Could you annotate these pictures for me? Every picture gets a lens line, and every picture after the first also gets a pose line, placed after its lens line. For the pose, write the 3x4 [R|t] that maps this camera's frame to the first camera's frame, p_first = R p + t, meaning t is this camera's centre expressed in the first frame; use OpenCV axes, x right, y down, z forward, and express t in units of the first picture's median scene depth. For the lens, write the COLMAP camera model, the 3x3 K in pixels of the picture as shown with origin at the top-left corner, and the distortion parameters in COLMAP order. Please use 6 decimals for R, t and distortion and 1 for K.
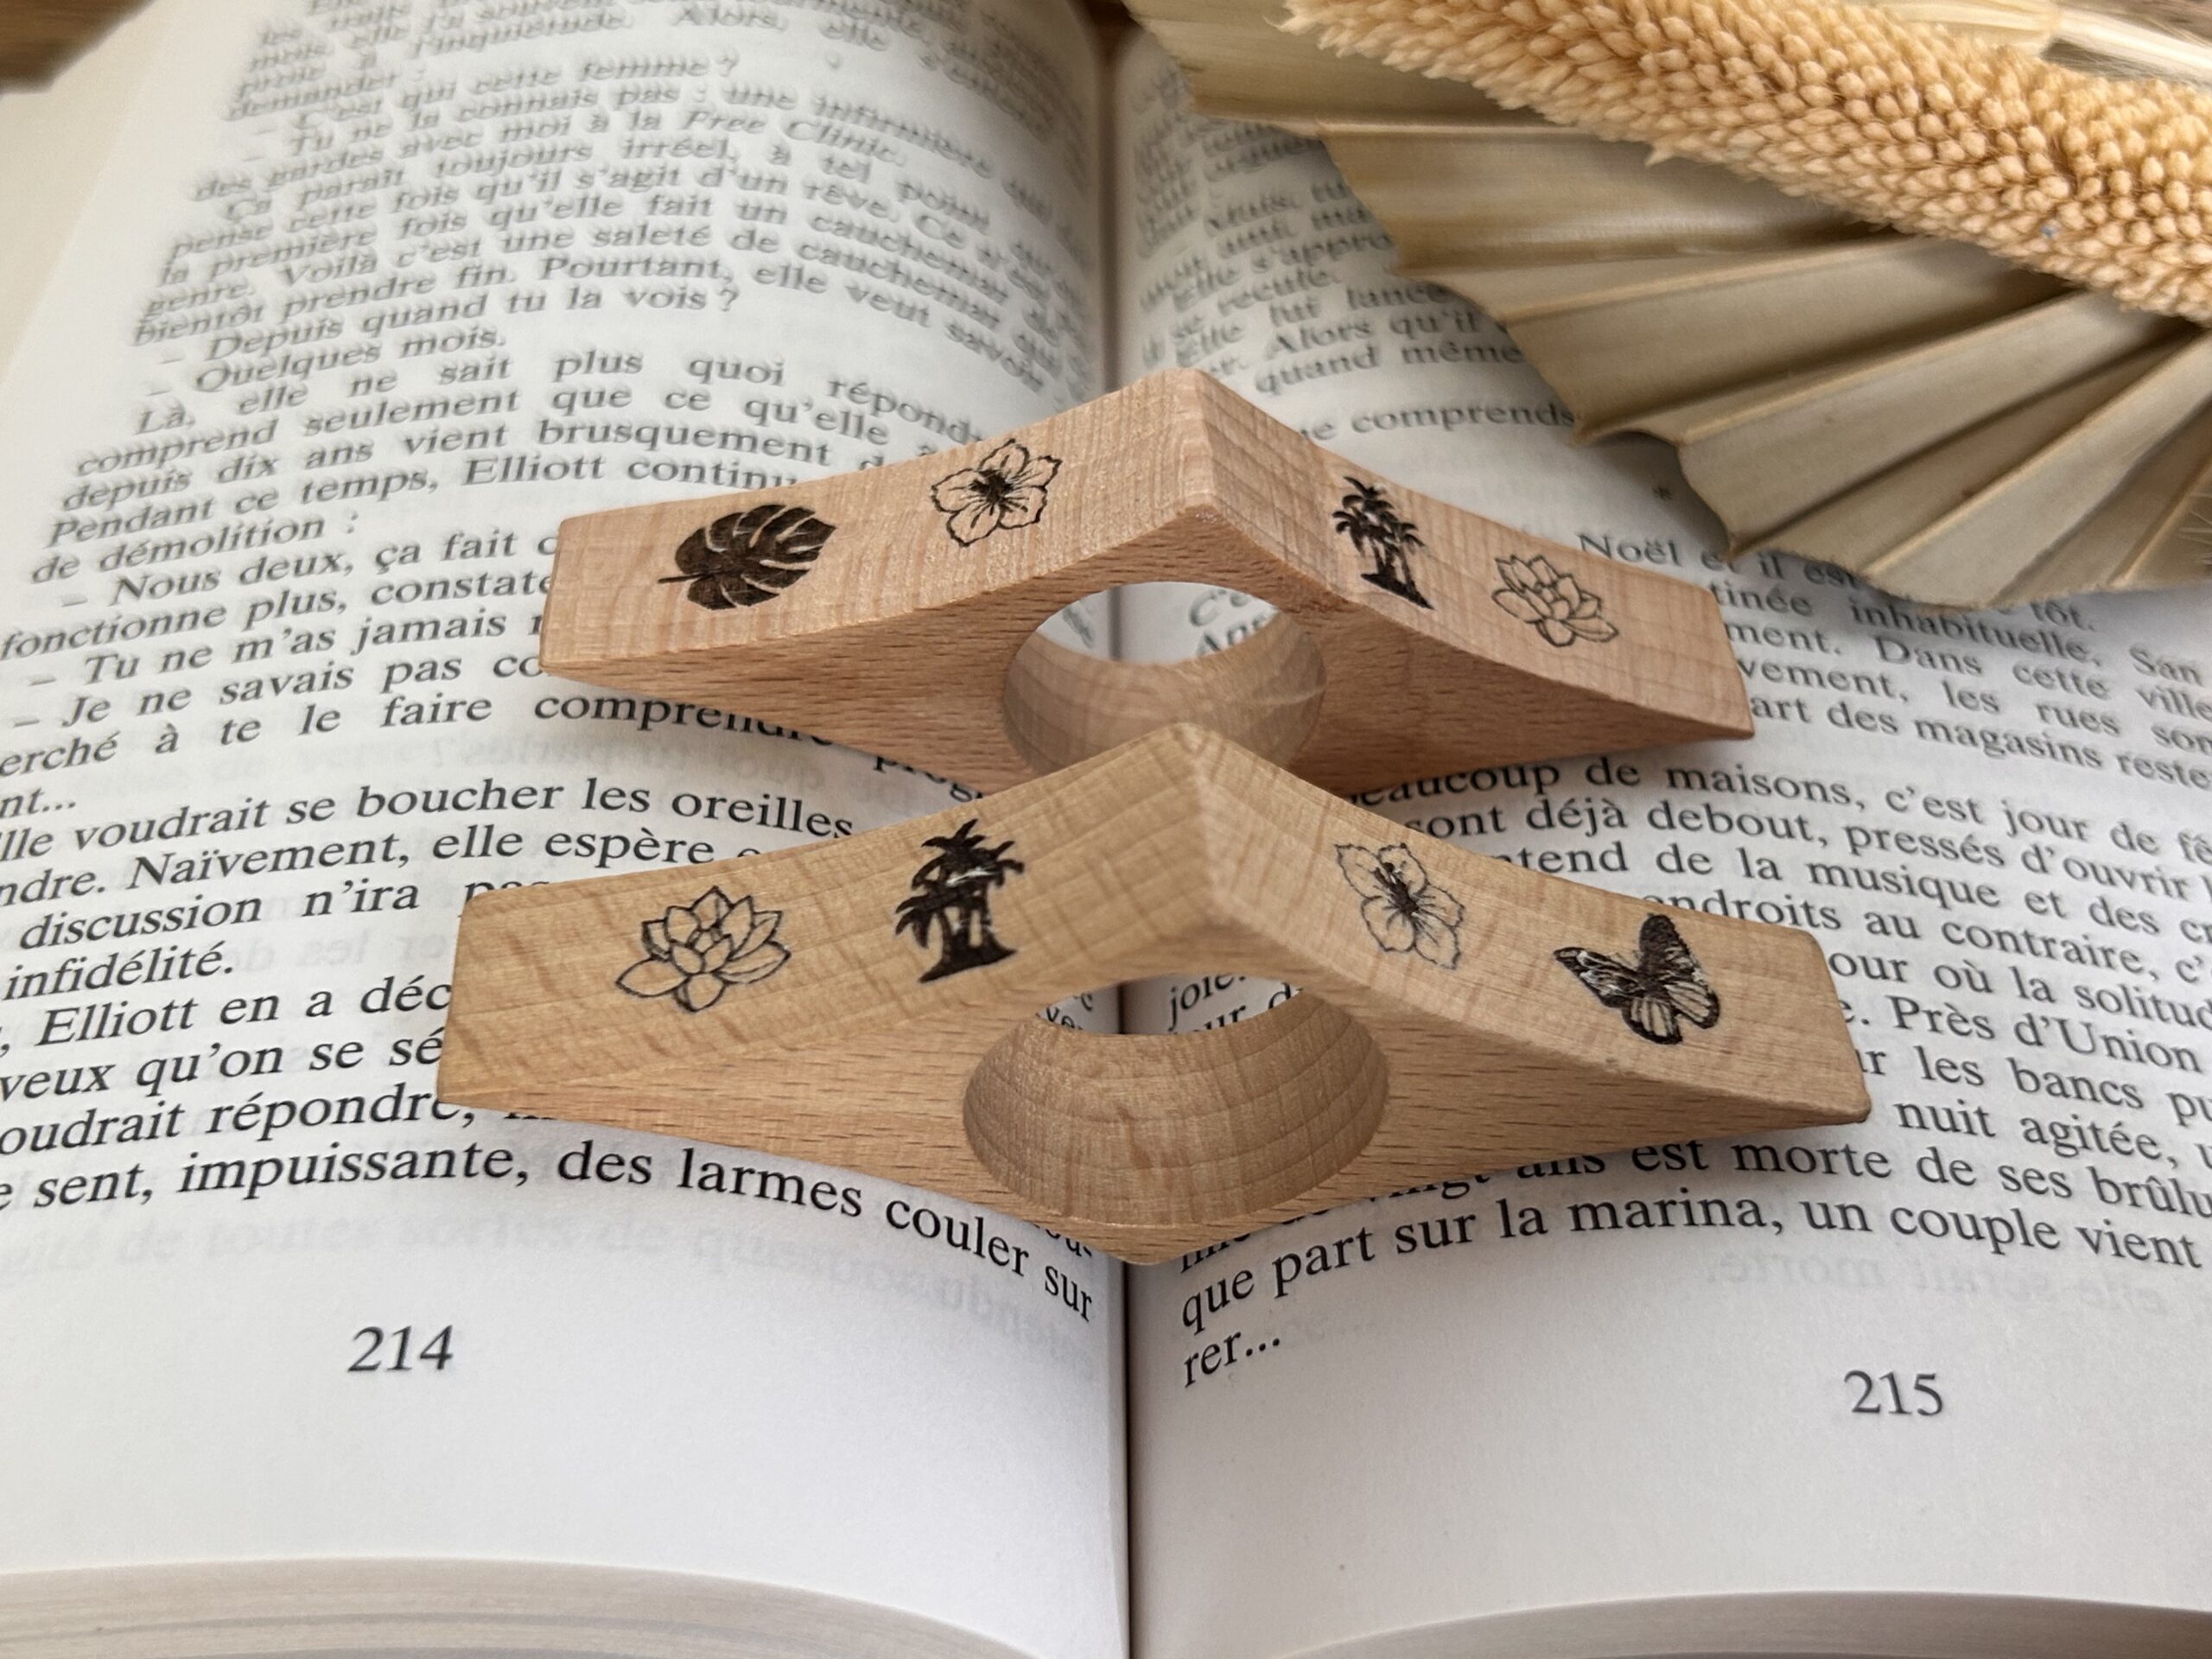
lens RADIAL K [[2528.7, 0, 1115.6], [0, 2528.7, 824.7], [0, 0, 1]] dist [0.107240, -0.440161]
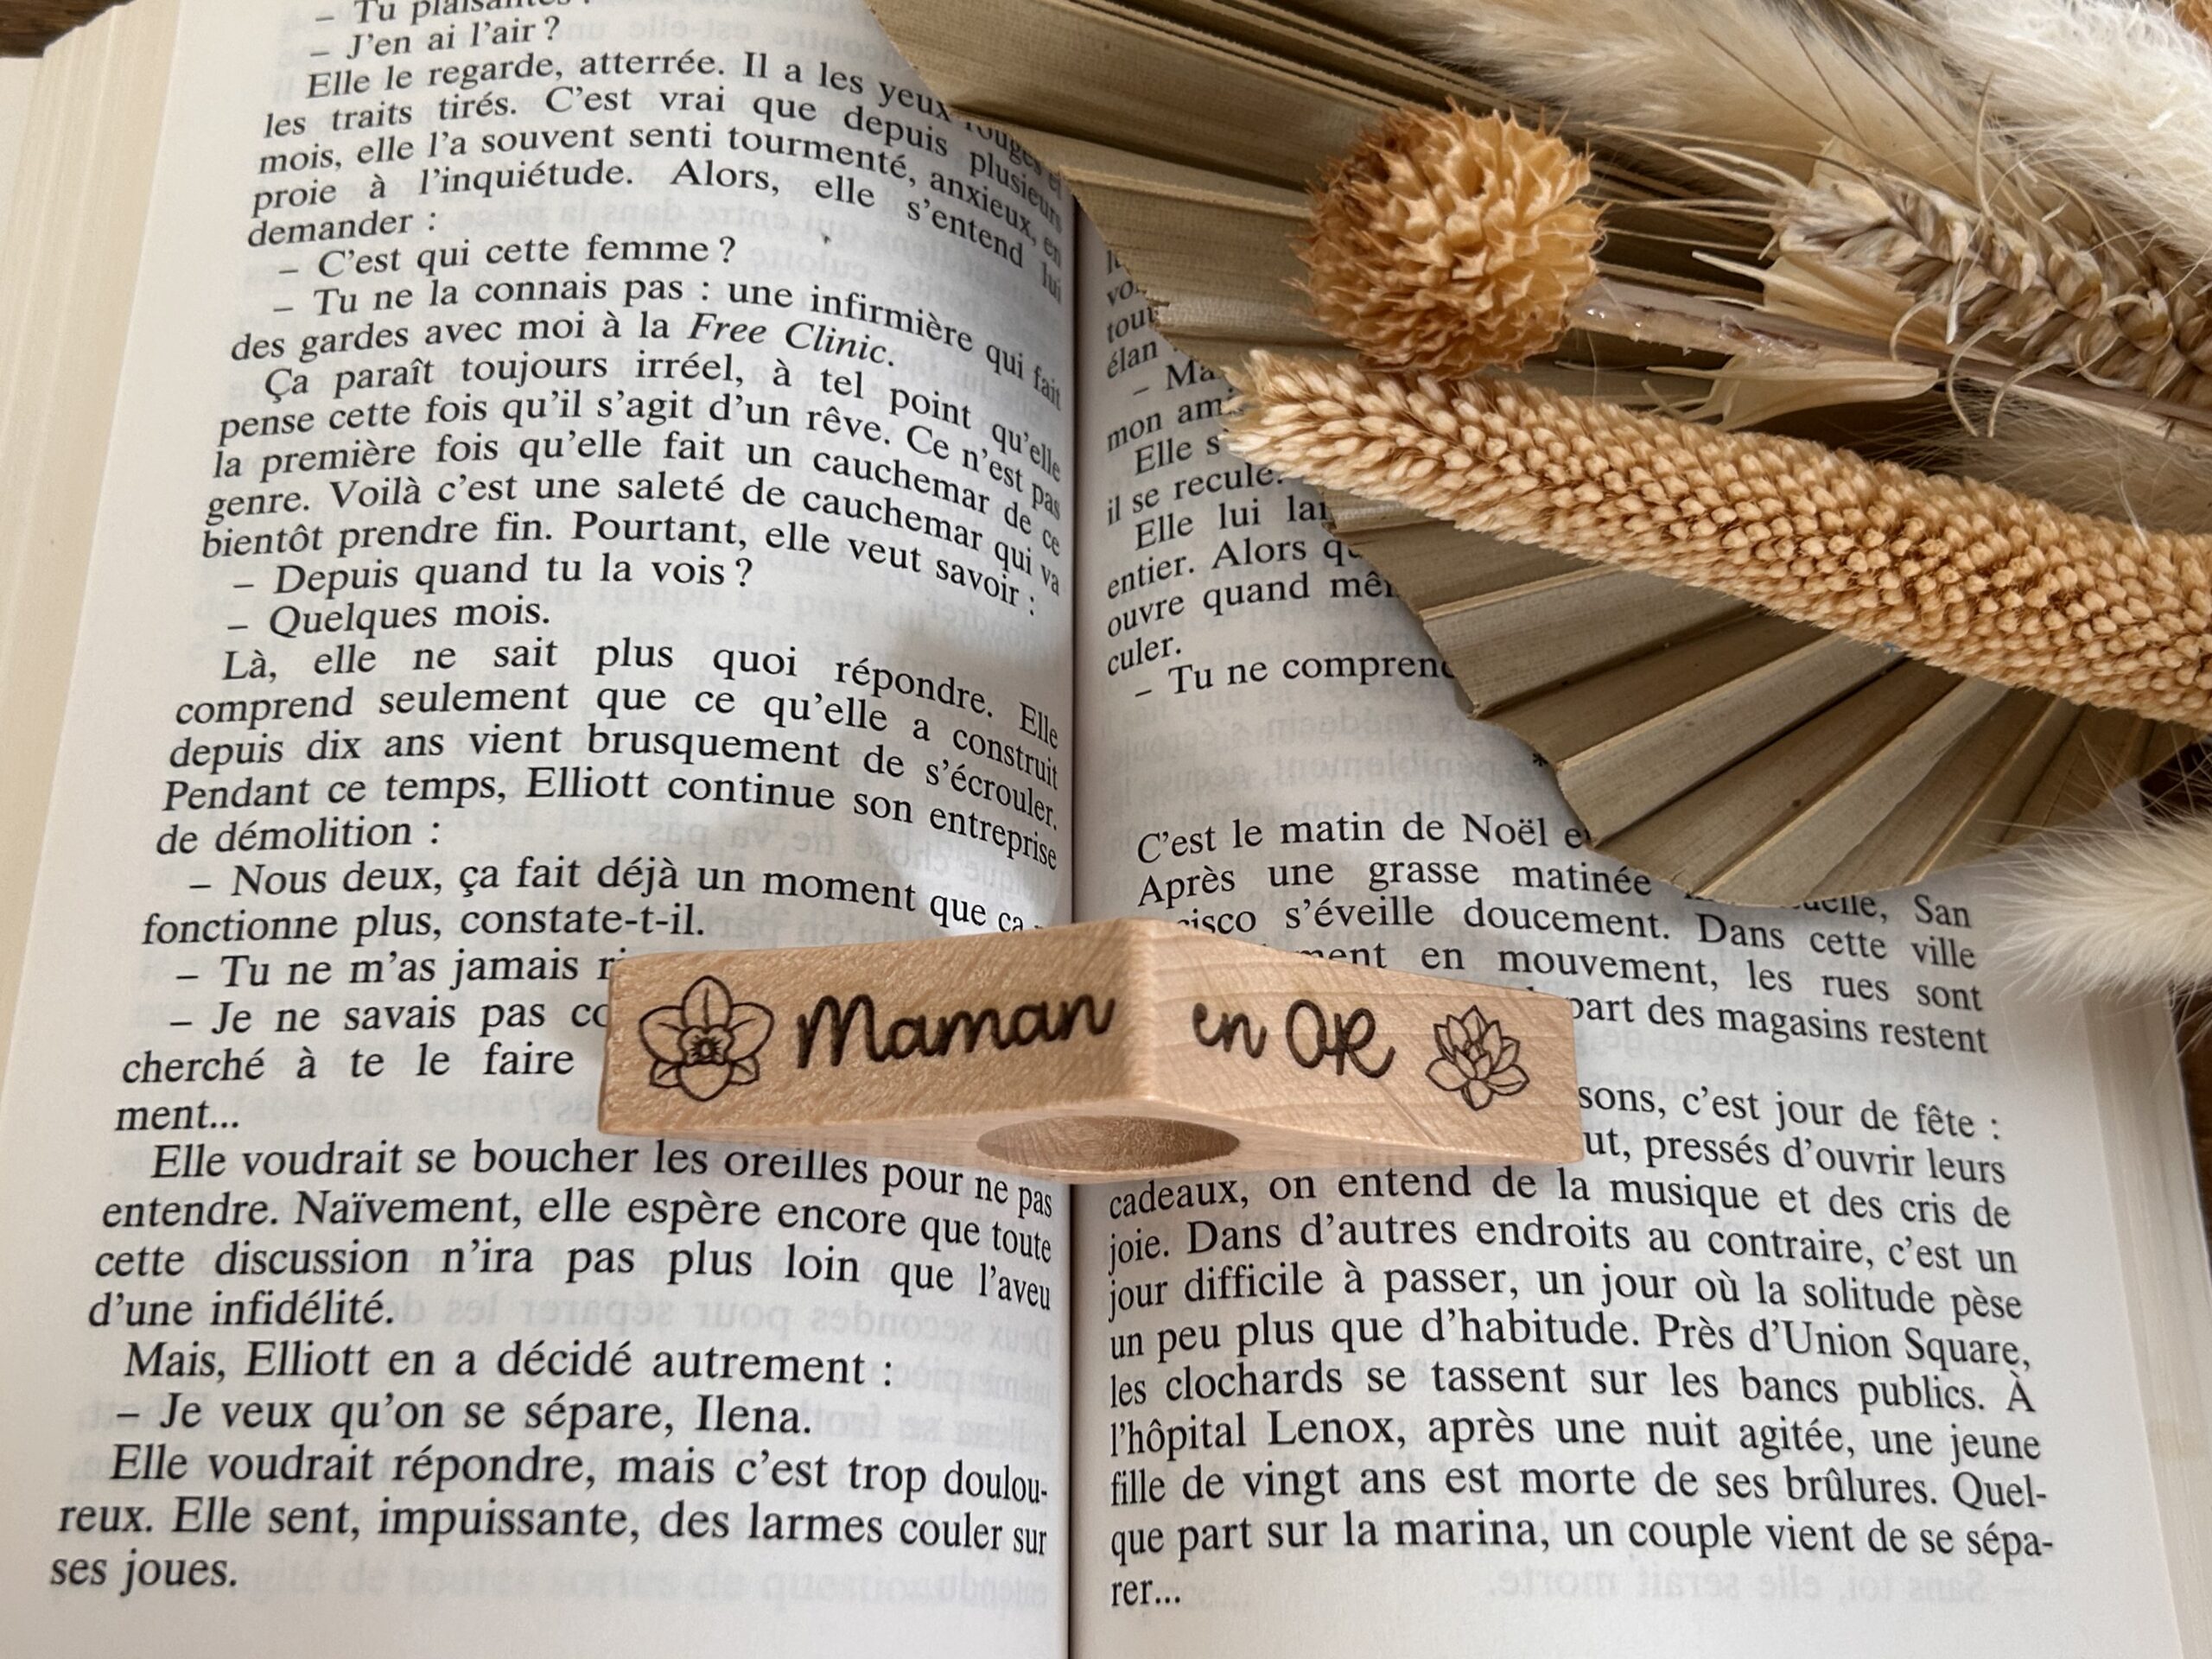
lens RADIAL K [[2489.1, 0, 1123.4], [0, 2489.1, 838.5], [0, 0, 1]] dist [0.202538, -0.676359]
pose [[0.999132, 0.022215, 0.035241, -0.022599], [-0.033867, 0.925749, 0.376618, -0.616306], [-0.024258, -0.377485, 0.925698, -0.102604]]
